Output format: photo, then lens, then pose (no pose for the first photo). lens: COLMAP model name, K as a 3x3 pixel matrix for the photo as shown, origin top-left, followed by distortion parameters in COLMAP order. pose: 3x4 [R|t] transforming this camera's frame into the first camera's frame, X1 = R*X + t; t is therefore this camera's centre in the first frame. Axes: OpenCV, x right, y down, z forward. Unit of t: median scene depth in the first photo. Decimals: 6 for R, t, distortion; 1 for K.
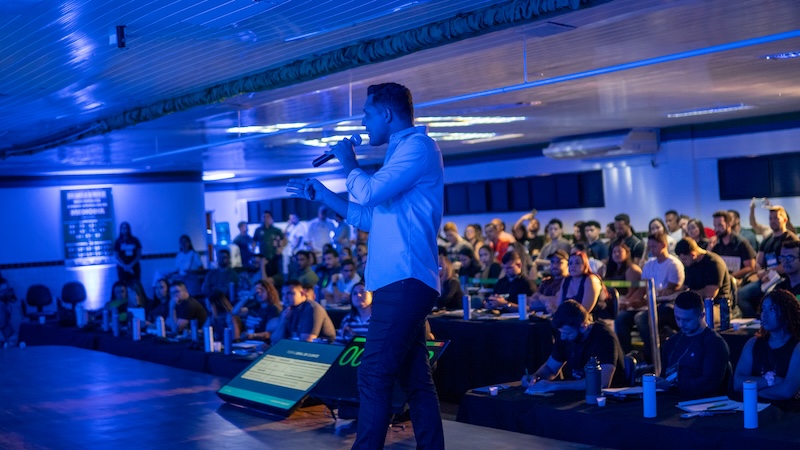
lens RADIAL K [[1219.2, 0, 400.0], [0, 1219.2, 225.0], [0, 0, 1]] dist [-0.102910, 0.010464]
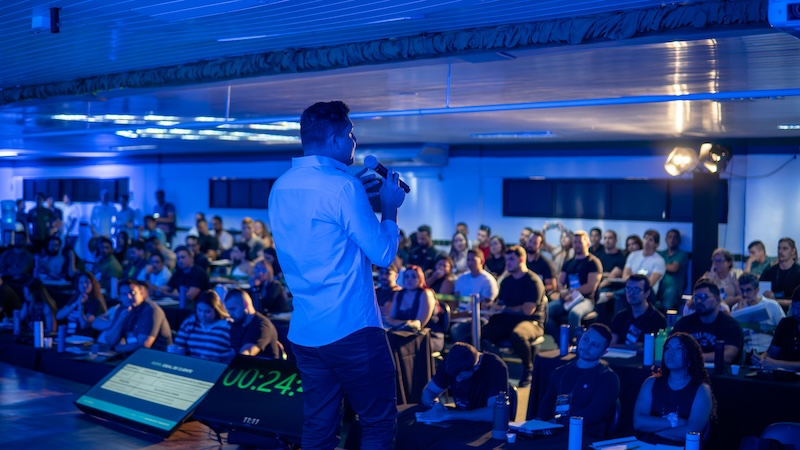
lens RADIAL K [[1091.7, 0, 399.6], [0, 1091.7, 251.1], [0, 0, 1]] dist [-0.163665, -0.038778]
pose [[0.966927, 0.058997, 0.248137, -0.096363], [-0.068346, 0.997234, 0.029225, -0.016893], [-0.245727, -0.045218, 0.968284, 0.108855]]
